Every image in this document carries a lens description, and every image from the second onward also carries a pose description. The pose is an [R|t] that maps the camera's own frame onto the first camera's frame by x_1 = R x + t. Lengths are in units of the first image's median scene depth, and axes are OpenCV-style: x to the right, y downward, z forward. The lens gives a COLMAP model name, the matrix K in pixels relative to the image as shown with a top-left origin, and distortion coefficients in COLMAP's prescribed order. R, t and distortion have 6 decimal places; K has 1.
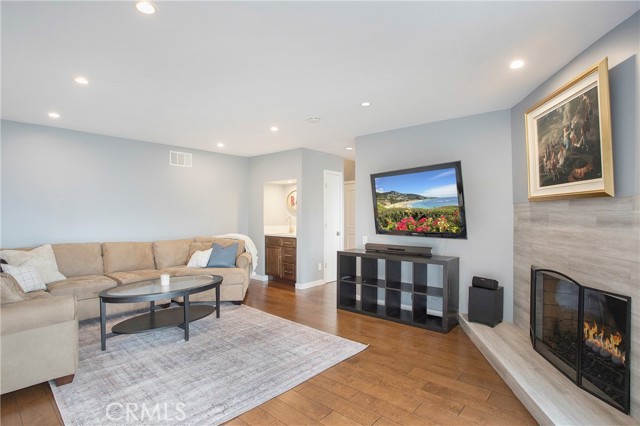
lens RADIAL K [[338.5, 0, 320.0], [0, 338.5, 213.0], [0, 0, 1]] dist [-0.000288, 0.000044]
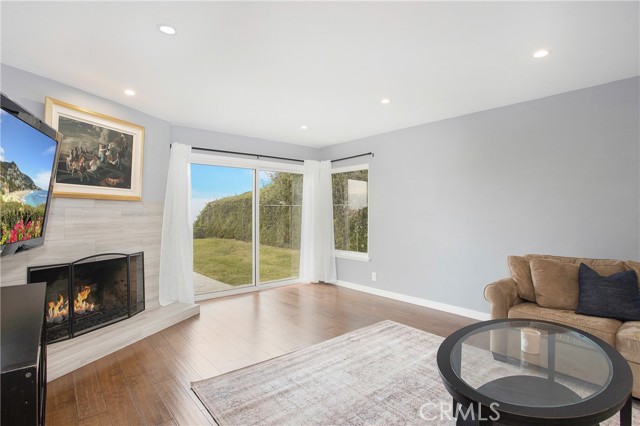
lens RADIAL K [[338.5, 0, 320.0], [0, 338.5, 213.0], [0, 0, 1]] dist [-0.000288, 0.000044]
pose [[-0.990058, -0.004156, 0.140598, -0.314279], [-0.004009, 0.999991, 0.001330, 0.010952], [-0.140602, 0.000753, -0.990066, 2.192971]]
